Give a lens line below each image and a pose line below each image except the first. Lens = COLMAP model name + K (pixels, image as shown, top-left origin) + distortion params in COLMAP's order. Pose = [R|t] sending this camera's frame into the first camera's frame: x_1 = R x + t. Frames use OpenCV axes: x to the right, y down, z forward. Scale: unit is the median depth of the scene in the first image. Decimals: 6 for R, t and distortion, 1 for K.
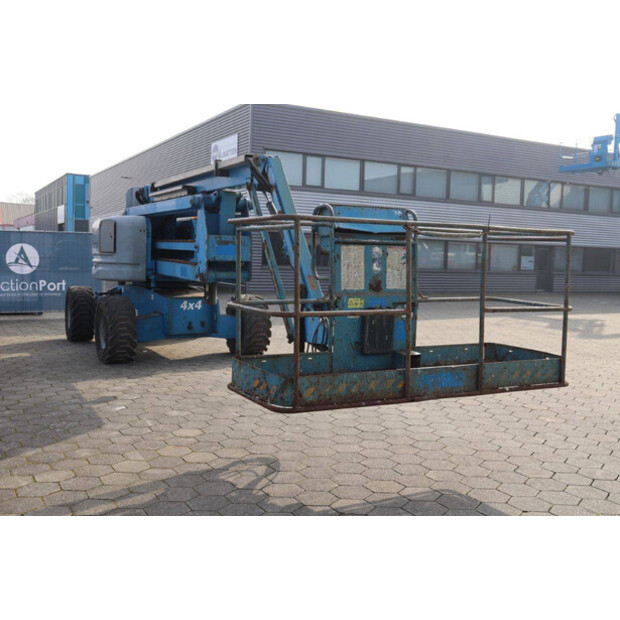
lens RADIAL K [[660.3, 0, 308.7], [0, 660.3, 312.3], [0, 0, 1]] dist [-0.011400, 0.000000]
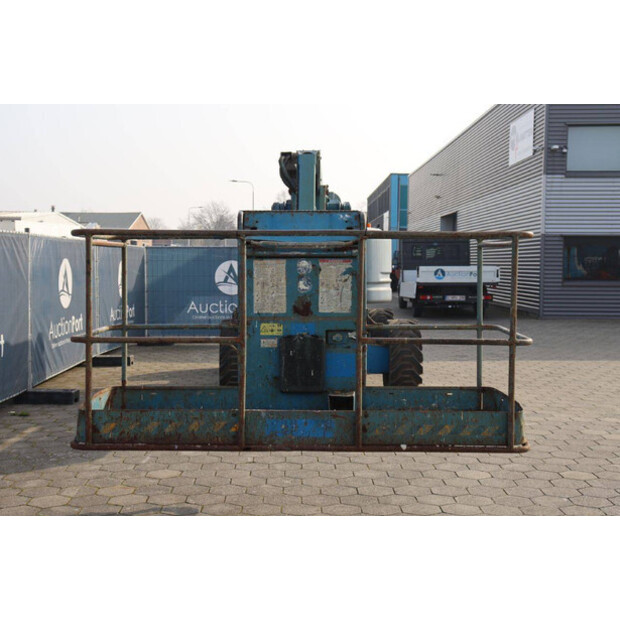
lens RADIAL K [[851.3, 0, 310.4], [0, 851.3, 306.5], [0, 0, 1]] dist [0.039485, 0.000000]
pose [[0.882747, 0.001493, -0.469847, 0.600870], [-0.021259, 0.999098, -0.036767, -0.004503], [0.469368, 0.042444, 0.881982, 0.083794]]
